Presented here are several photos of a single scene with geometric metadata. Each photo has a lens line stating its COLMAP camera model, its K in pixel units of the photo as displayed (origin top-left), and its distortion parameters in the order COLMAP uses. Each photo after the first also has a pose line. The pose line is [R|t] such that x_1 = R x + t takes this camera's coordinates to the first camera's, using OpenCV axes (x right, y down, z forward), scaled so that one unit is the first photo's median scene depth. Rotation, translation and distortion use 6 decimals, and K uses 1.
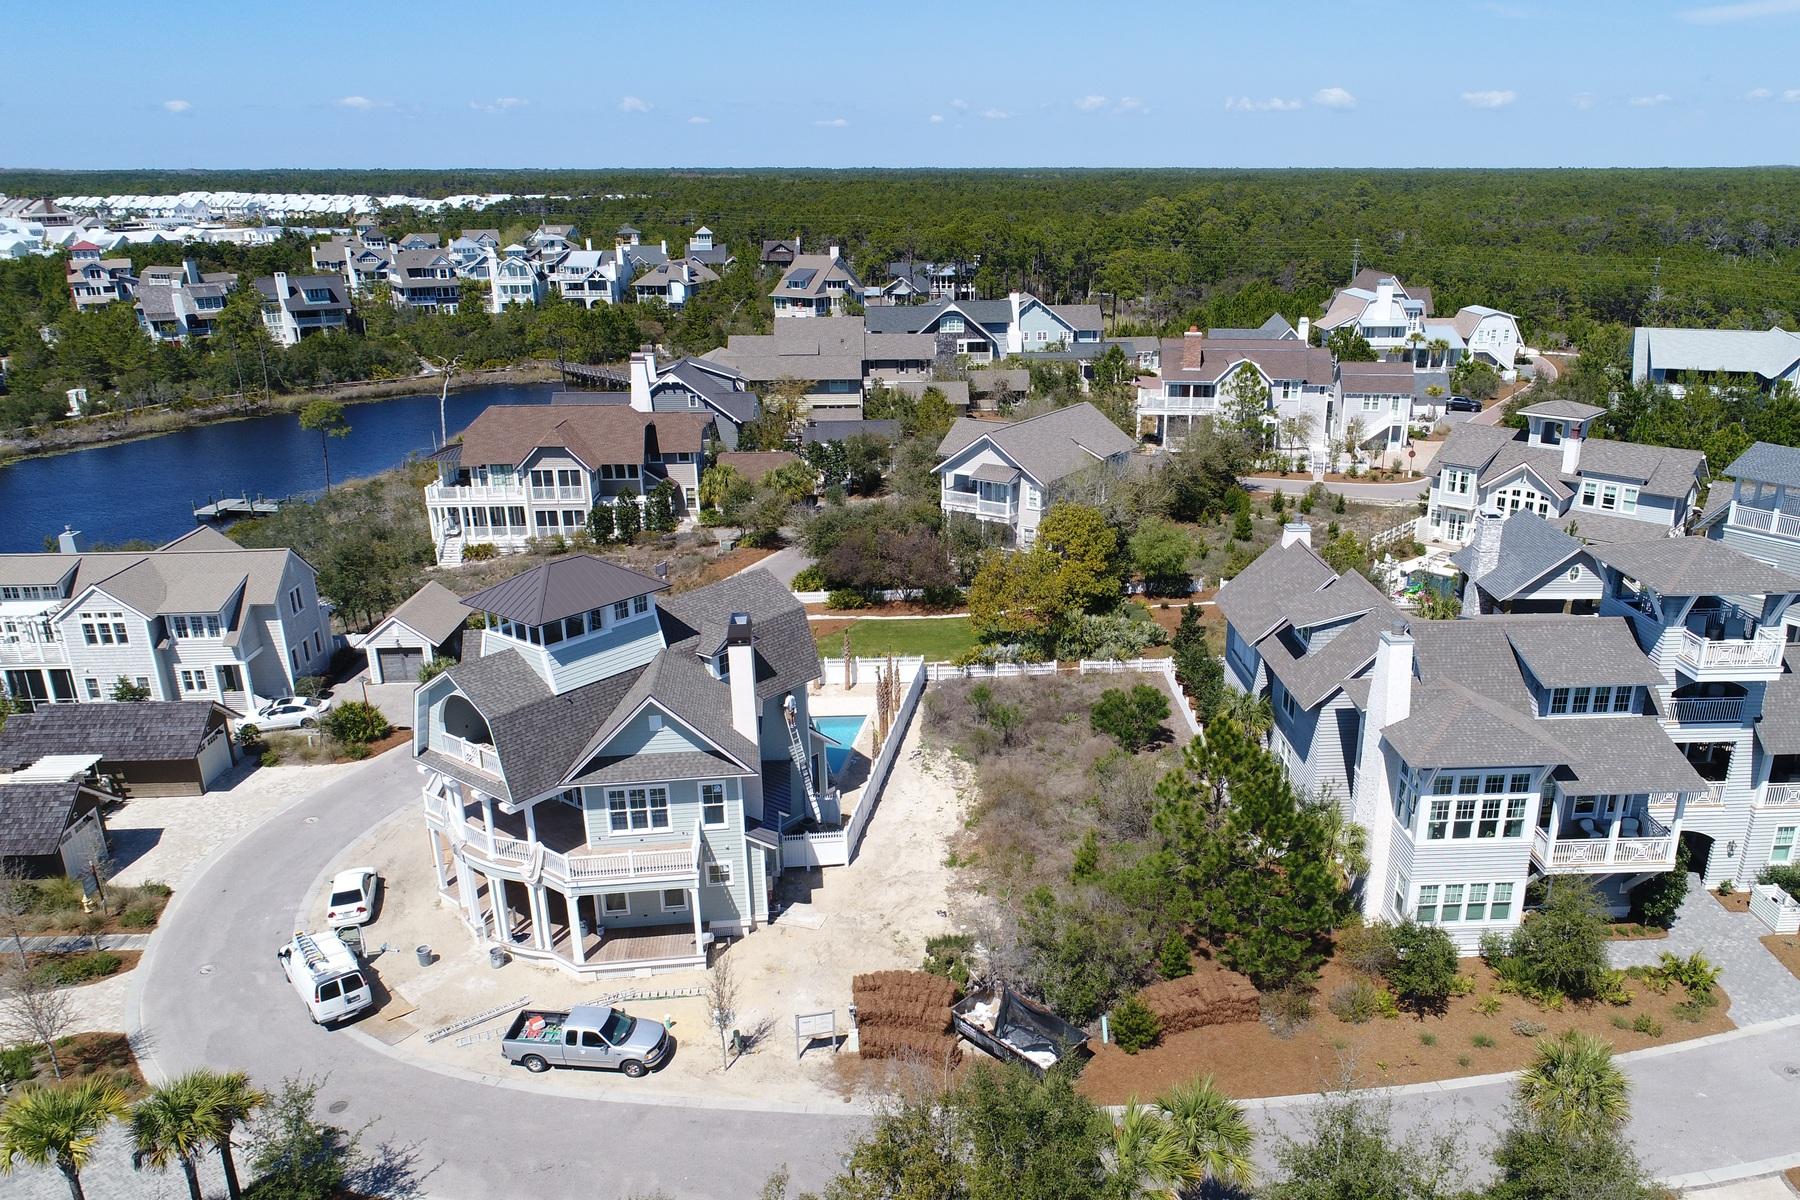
lens RADIAL K [[1233.7, 0, 898.5], [0, 1233.7, 592.7], [0, 0, 1]] dist [0.008866, 0.001061]
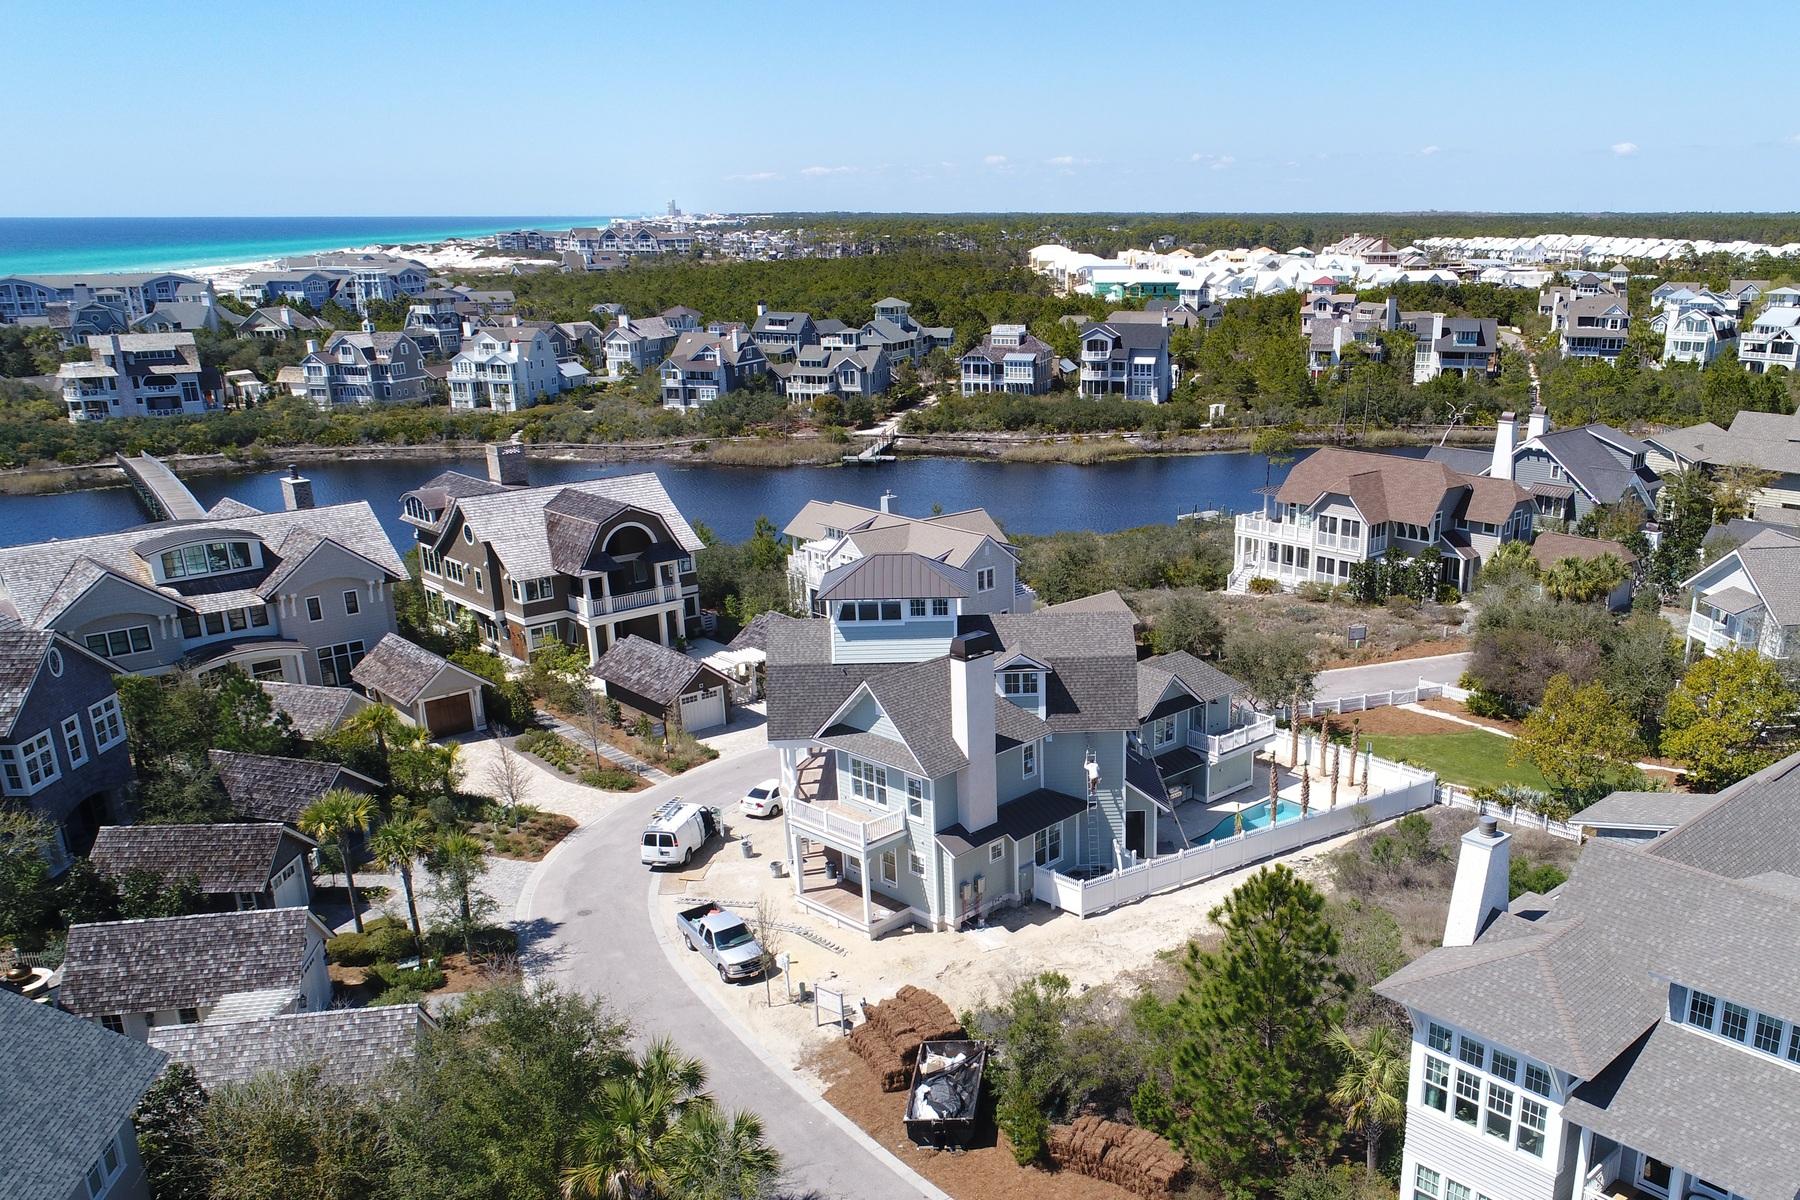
lens RADIAL K [[1233.7, 0, 896.3], [0, 1233.7, 606.8], [0, 0, 1]] dist [0.008866, 0.001061]
pose [[0.723168, 0.211456, -0.657506, 0.293609], [-0.225918, 0.972033, 0.064130, -0.032462], [0.652679, 0.102166, 0.750715, 0.092381]]
